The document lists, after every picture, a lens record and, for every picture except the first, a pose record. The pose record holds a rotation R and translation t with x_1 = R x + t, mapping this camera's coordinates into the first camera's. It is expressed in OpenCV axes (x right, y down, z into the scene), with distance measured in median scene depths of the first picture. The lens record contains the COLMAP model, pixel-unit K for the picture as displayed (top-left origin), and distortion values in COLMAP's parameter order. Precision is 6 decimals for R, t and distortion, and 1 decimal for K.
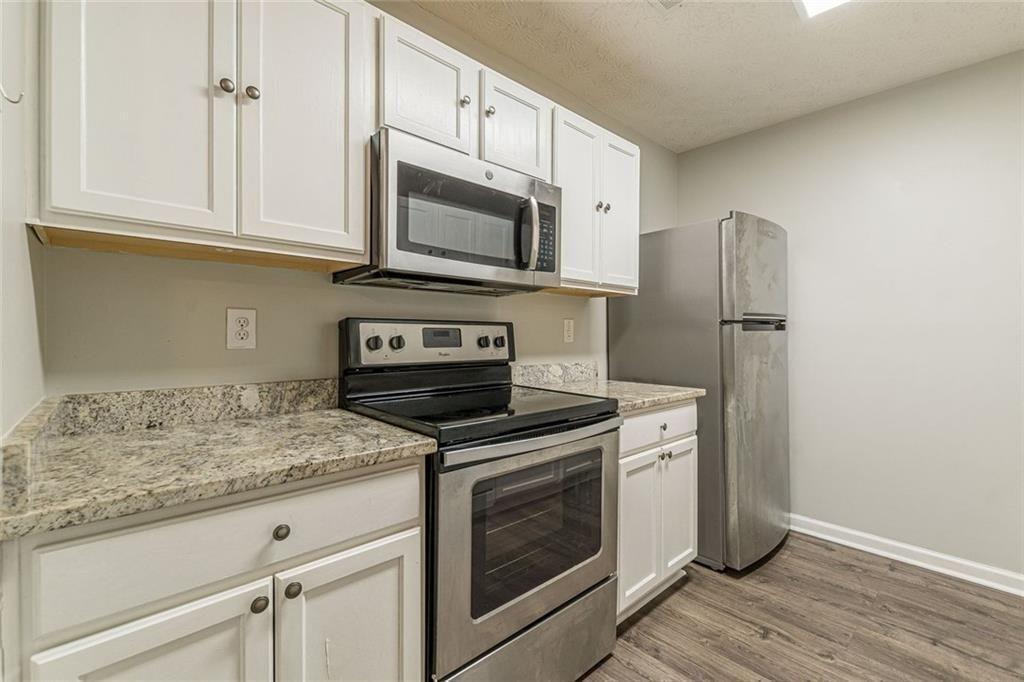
lens RADIAL K [[444.0, 0, 516.5], [0, 444.0, 340.8], [0, 0, 1]] dist [0.010792, -0.004528]
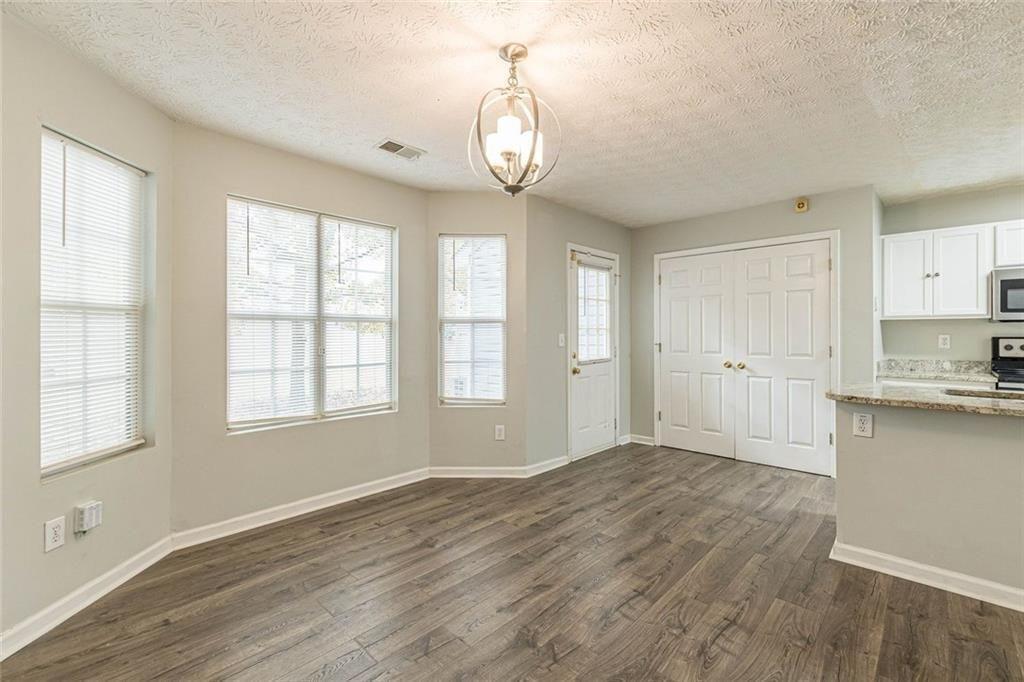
lens RADIAL K [[444.0, 0, 510.5], [0, 444.0, 330.9], [0, 0, 1]] dist [0.010792, -0.004528]
pose [[0.061743, -0.018195, -0.997926, 1.618980], [-0.015480, 0.999696, -0.019185, 0.003130], [0.997972, 0.016632, 0.061443, -1.532256]]
